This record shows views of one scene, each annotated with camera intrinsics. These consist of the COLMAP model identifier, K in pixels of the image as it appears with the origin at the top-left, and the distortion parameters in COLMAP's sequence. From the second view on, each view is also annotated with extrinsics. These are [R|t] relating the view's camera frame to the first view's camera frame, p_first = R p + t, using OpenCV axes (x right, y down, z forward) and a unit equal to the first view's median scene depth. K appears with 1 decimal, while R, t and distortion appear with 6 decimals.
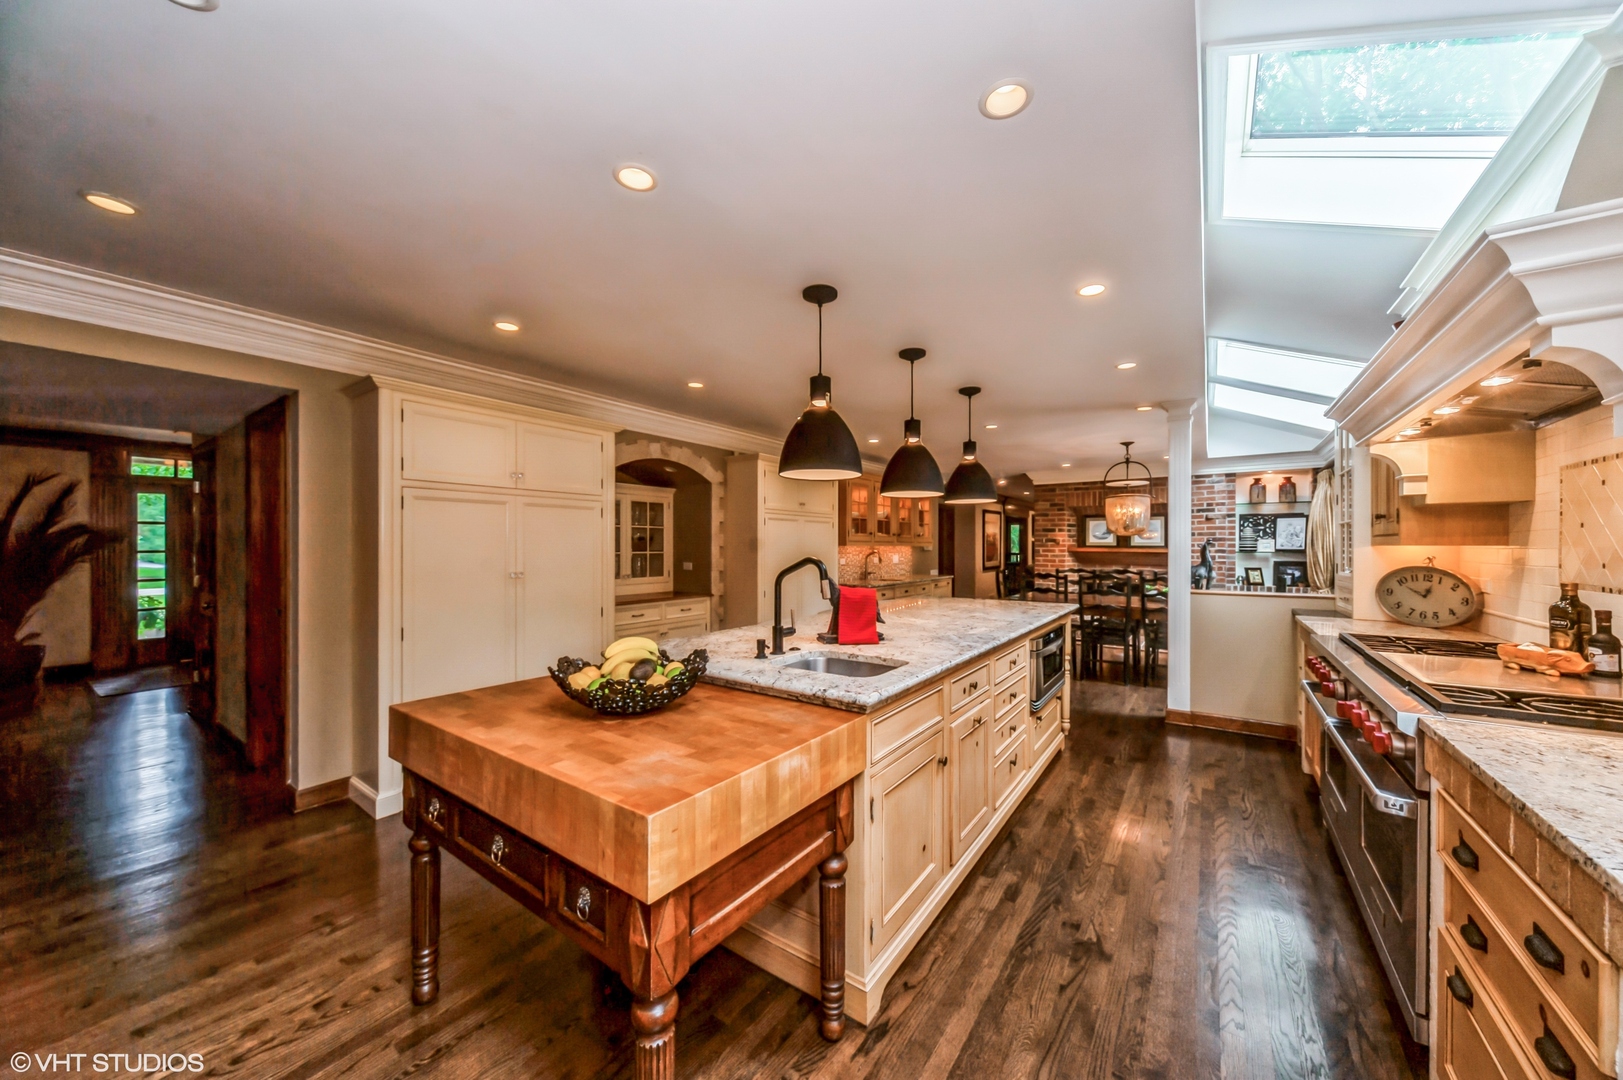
lens RADIAL K [[562.6, 0, 813.5], [0, 562.6, 544.8], [0, 0, 1]] dist [-0.000310, -0.000003]
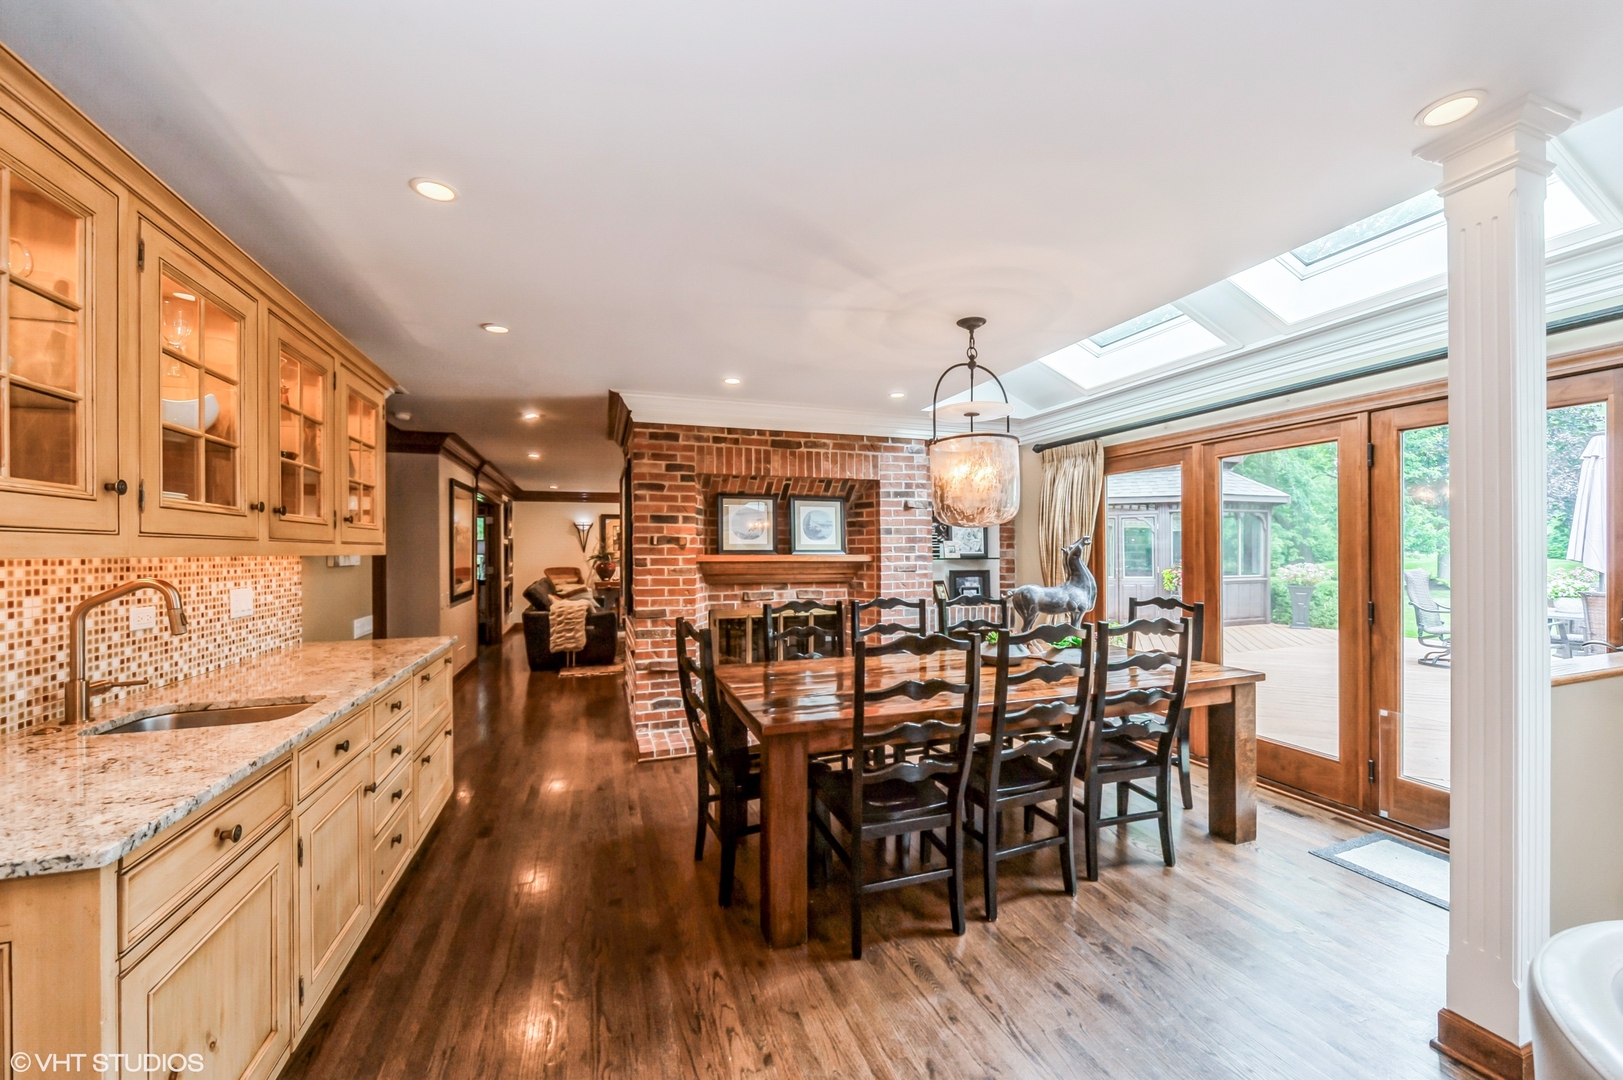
lens RADIAL K [[613.2, 0, 816.4], [0, 613.2, 550.6], [0, 0, 1]] dist [-0.002283, -0.000111]
pose [[0.571968, -0.004296, 0.820264, 0.066381], [0.004785, 0.999987, 0.001901, 0.001179], [-0.820262, 0.002838, 0.571981, 0.657424]]
